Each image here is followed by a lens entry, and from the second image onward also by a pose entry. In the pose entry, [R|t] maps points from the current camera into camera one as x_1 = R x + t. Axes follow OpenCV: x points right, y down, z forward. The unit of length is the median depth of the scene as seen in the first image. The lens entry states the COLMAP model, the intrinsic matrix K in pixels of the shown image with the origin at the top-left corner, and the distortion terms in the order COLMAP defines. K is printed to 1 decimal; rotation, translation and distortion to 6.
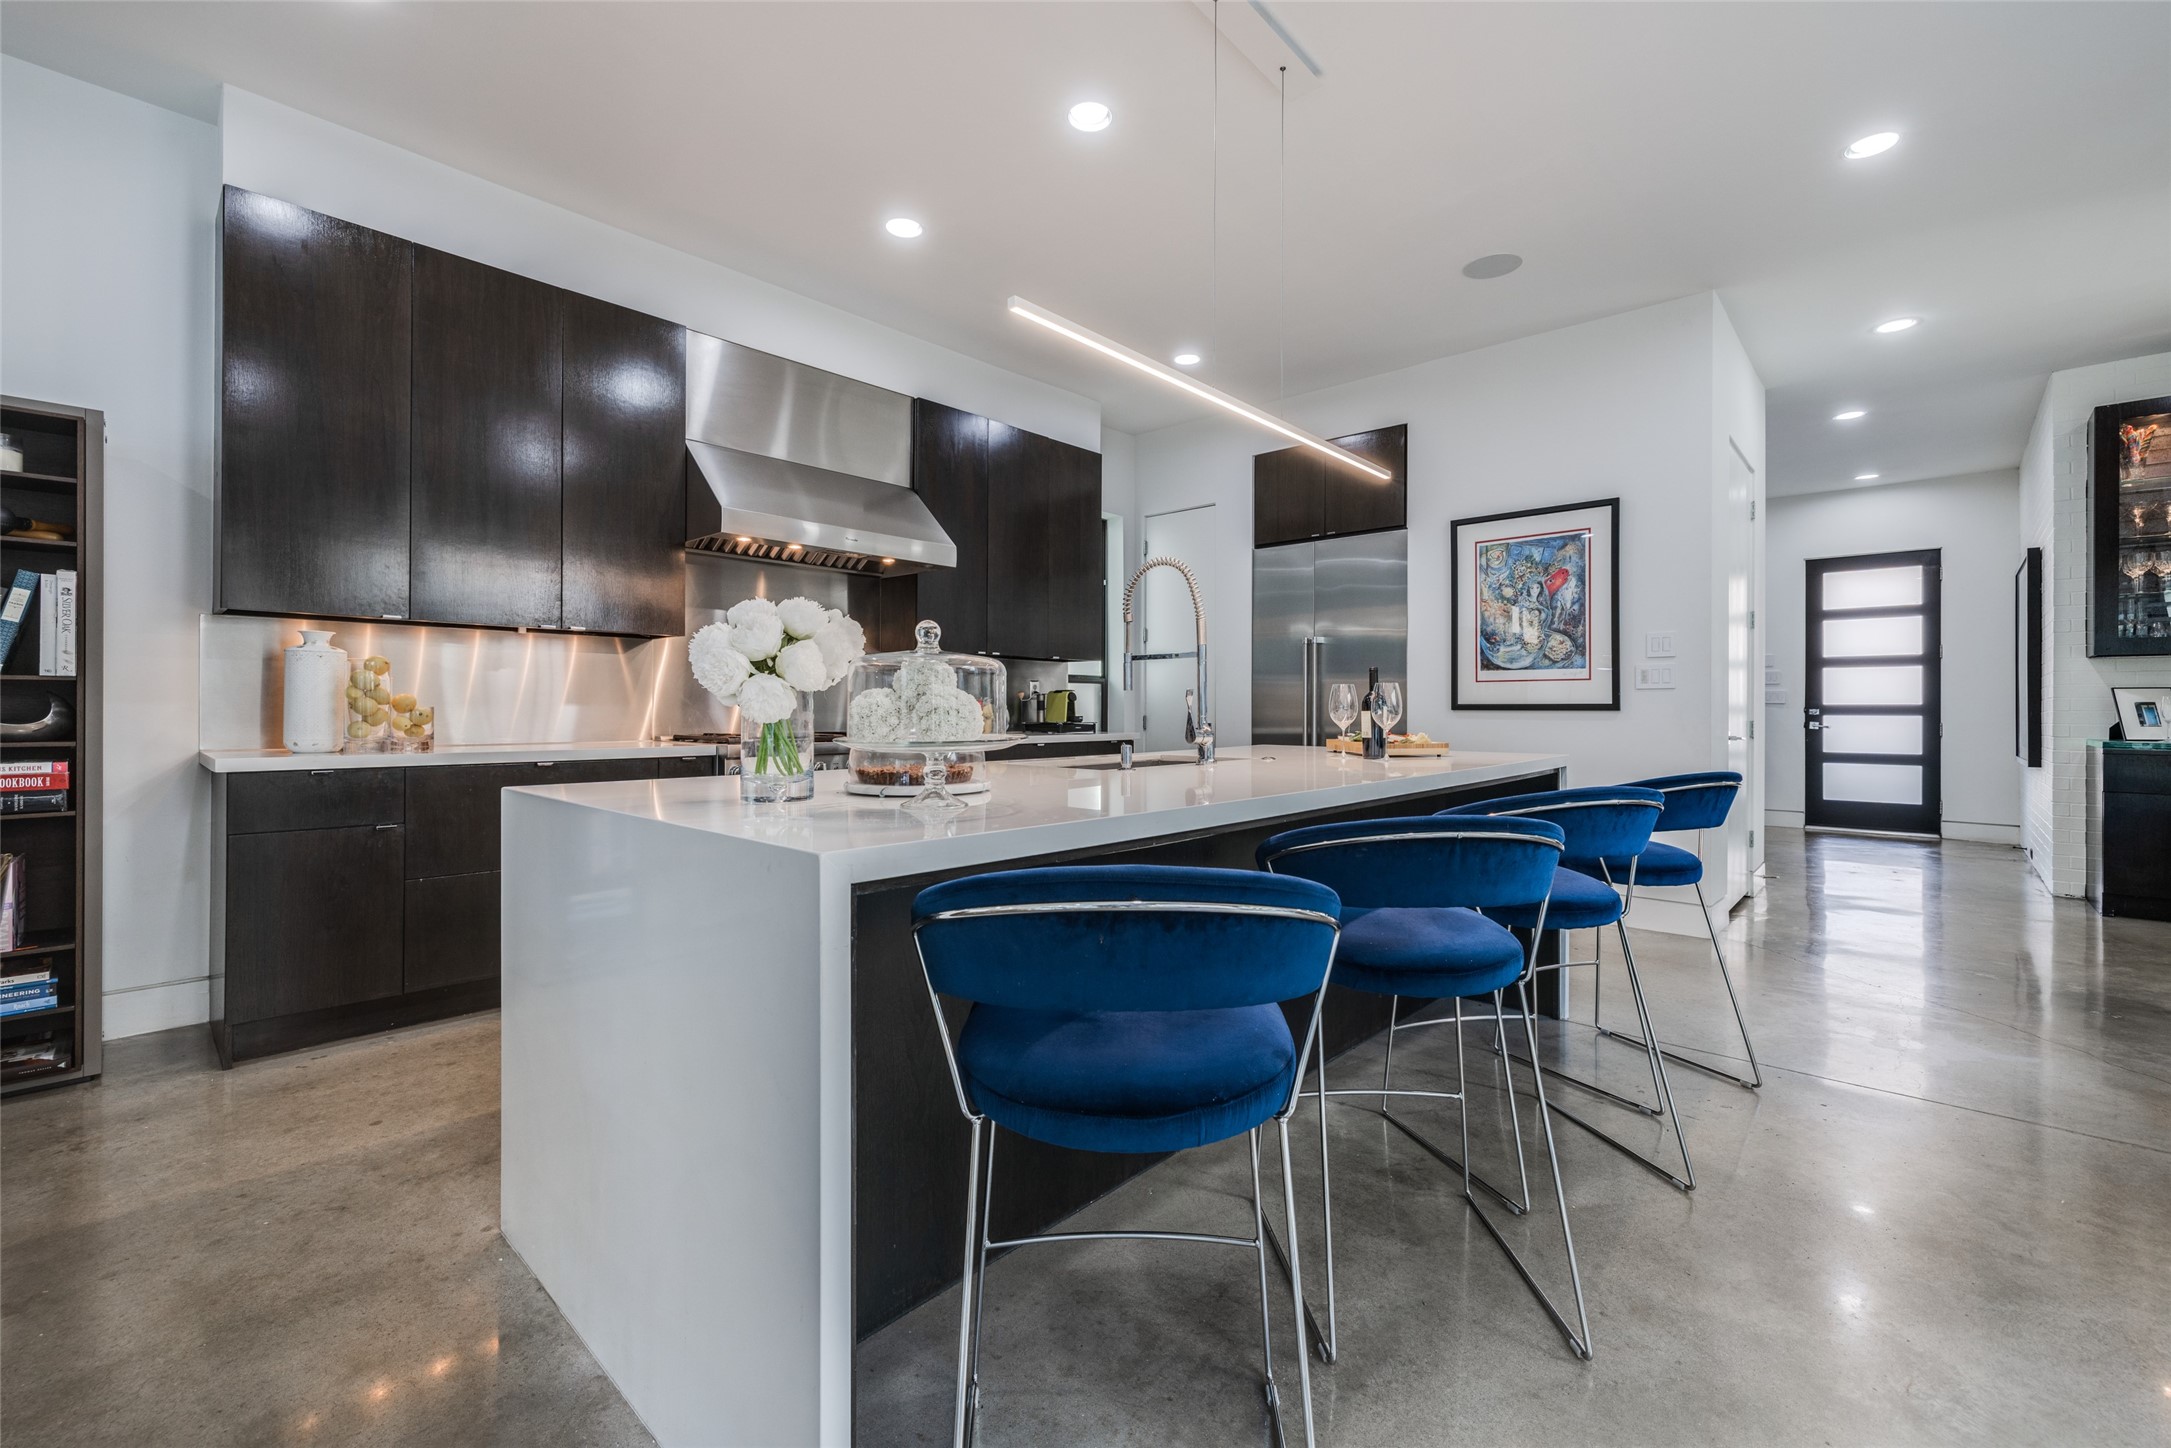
lens RADIAL K [[925.3, 0, 1055.1], [0, 925.3, 699.5], [0, 0, 1]] dist [0.003874, -0.003467]
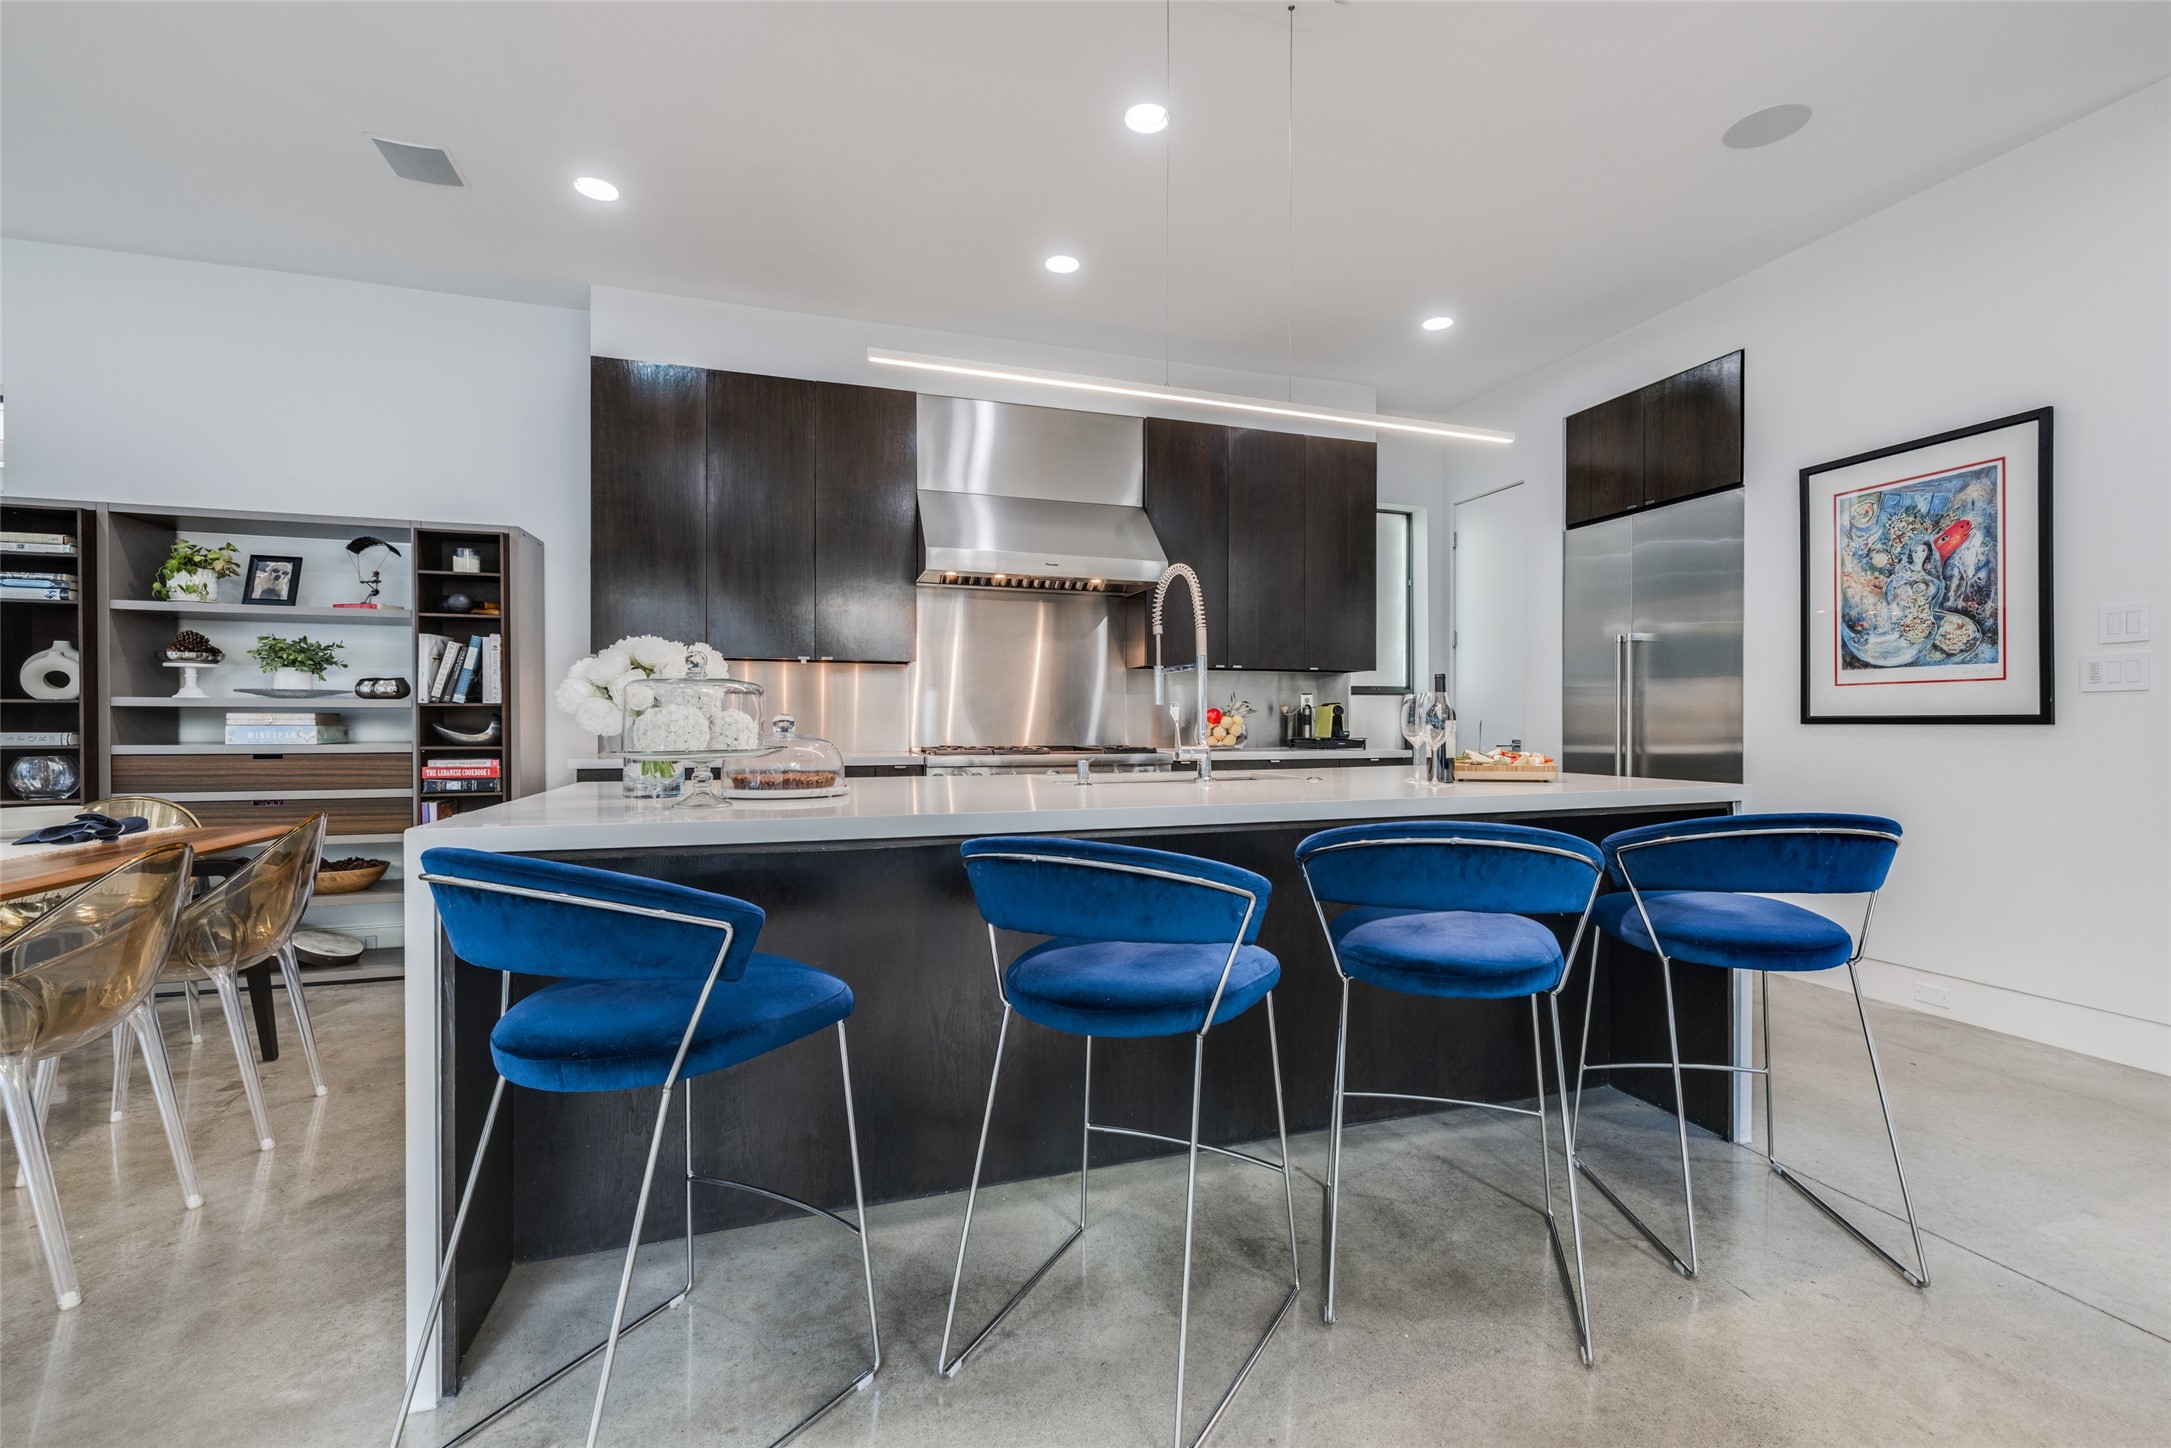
lens RADIAL K [[925.3, 0, 1086.4], [0, 925.3, 727.2], [0, 0, 1]] dist [0.003874, -0.003467]
pose [[0.877916, 0.000163, -0.478815, 0.299964], [0.007149, 0.999884, 0.013448, 0.000118], [0.478762, -0.015229, 0.877813, 0.071370]]
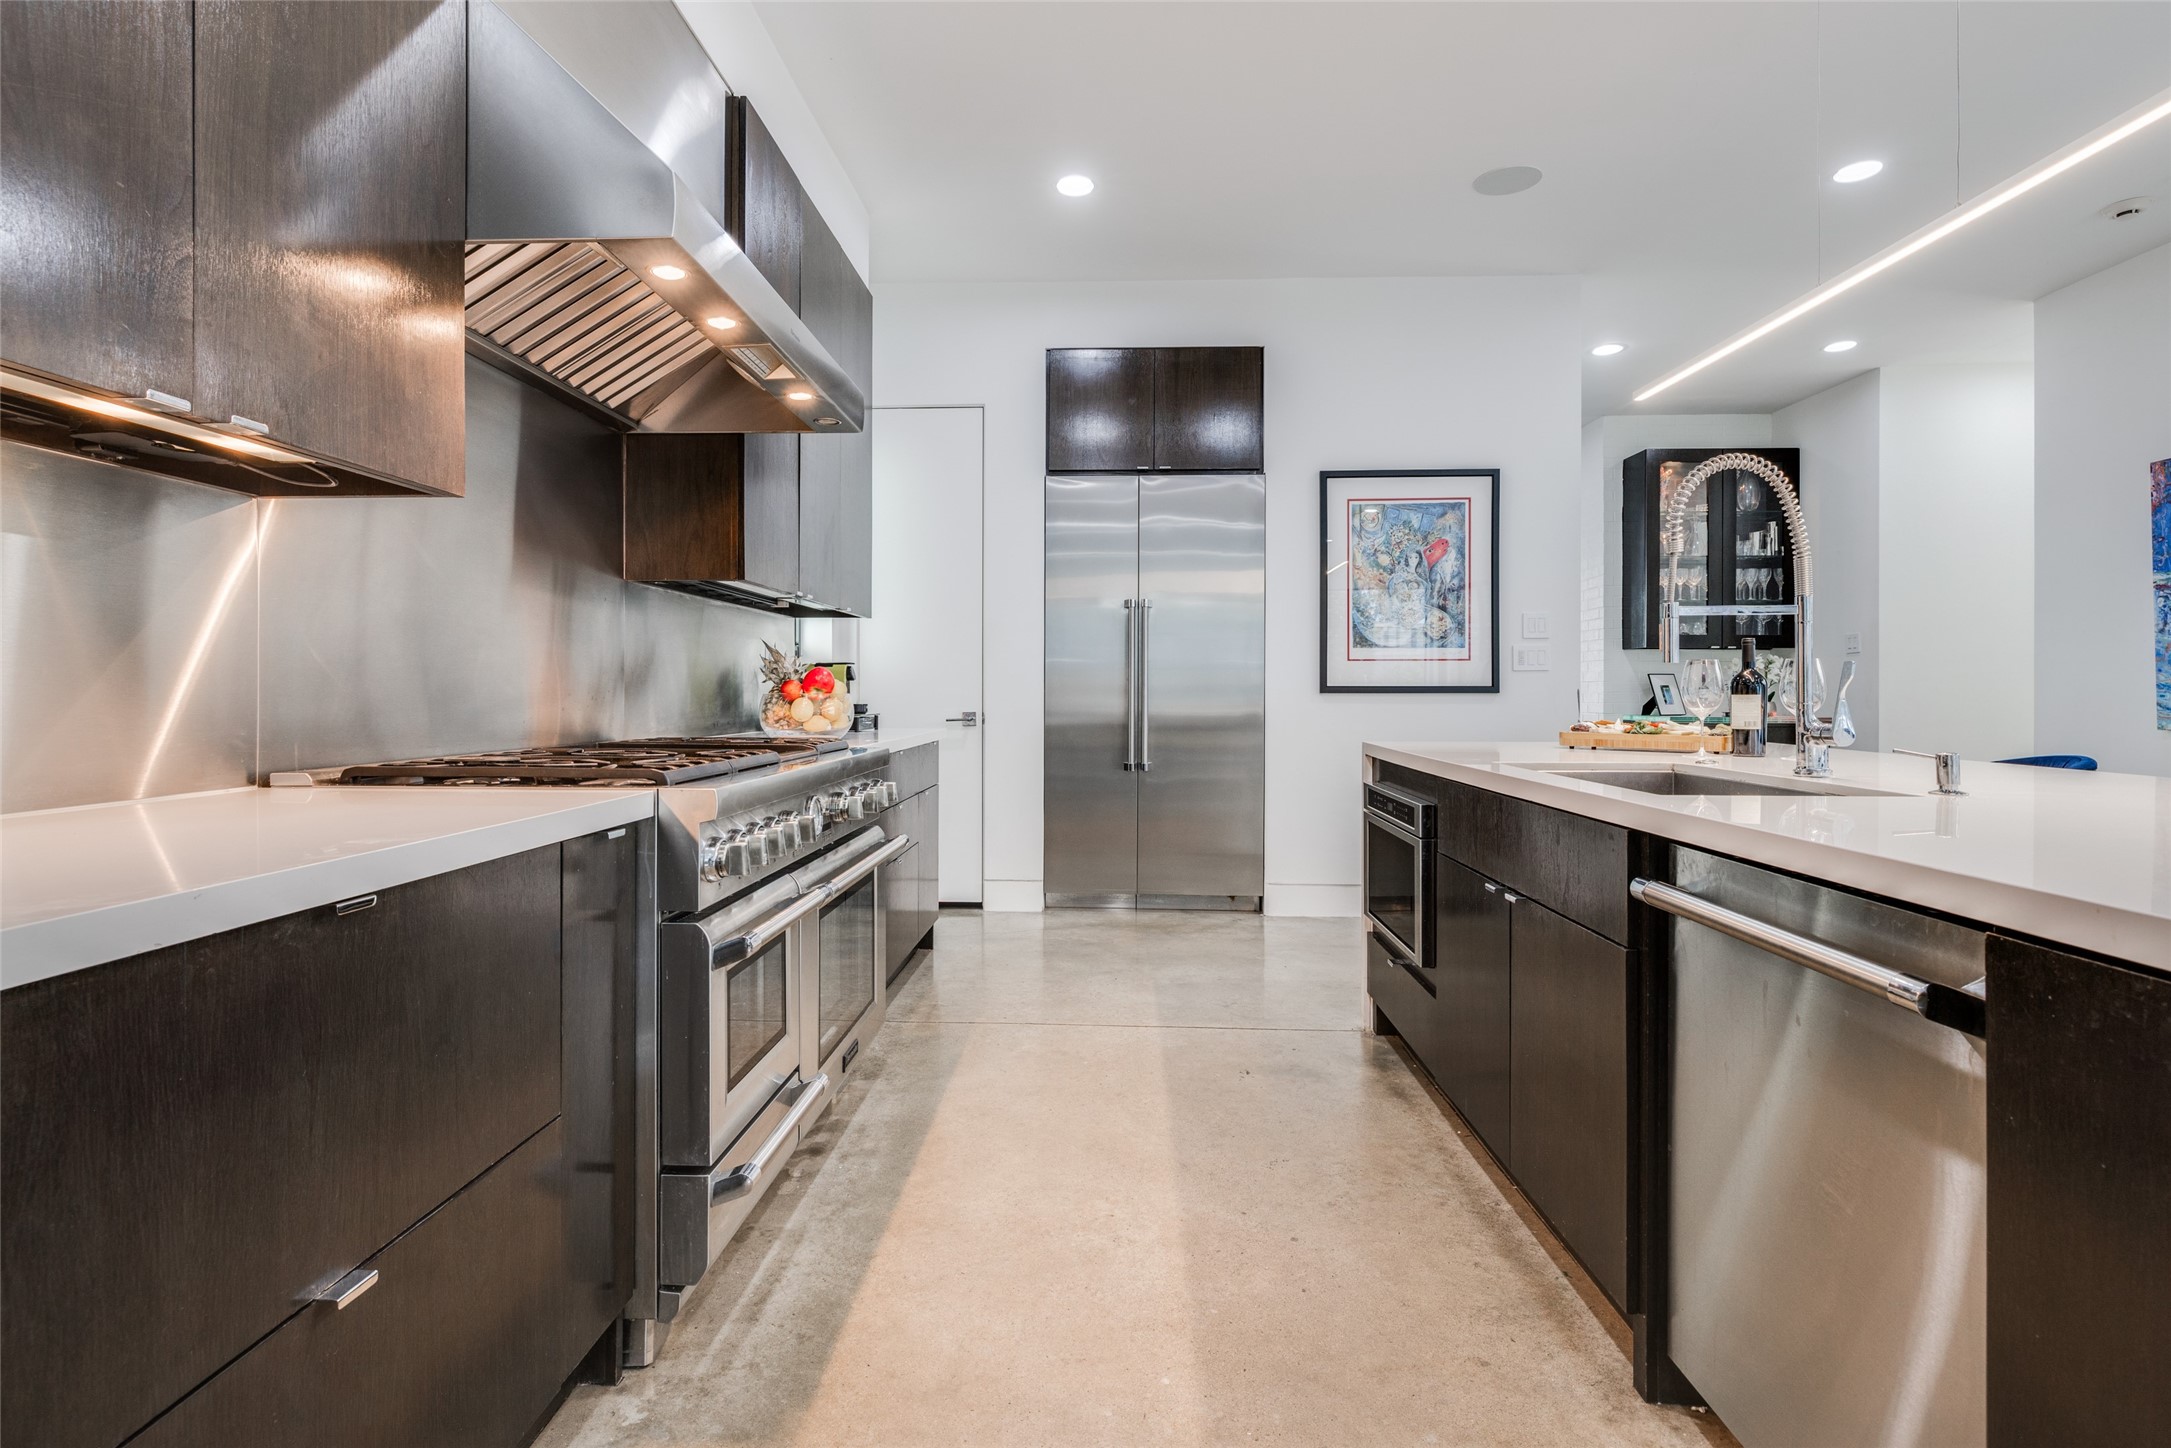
lens RADIAL K [[1020.8, 0, 1089.3], [0, 1020.8, 670.9], [0, 0, 1]] dist [0.005432, 0.000233]
pose [[0.744134, 0.008594, 0.667976, -0.384443], [-0.004140, 0.999957, -0.008254, -0.000194], [-0.668018, 0.003376, 0.744137, 0.473658]]
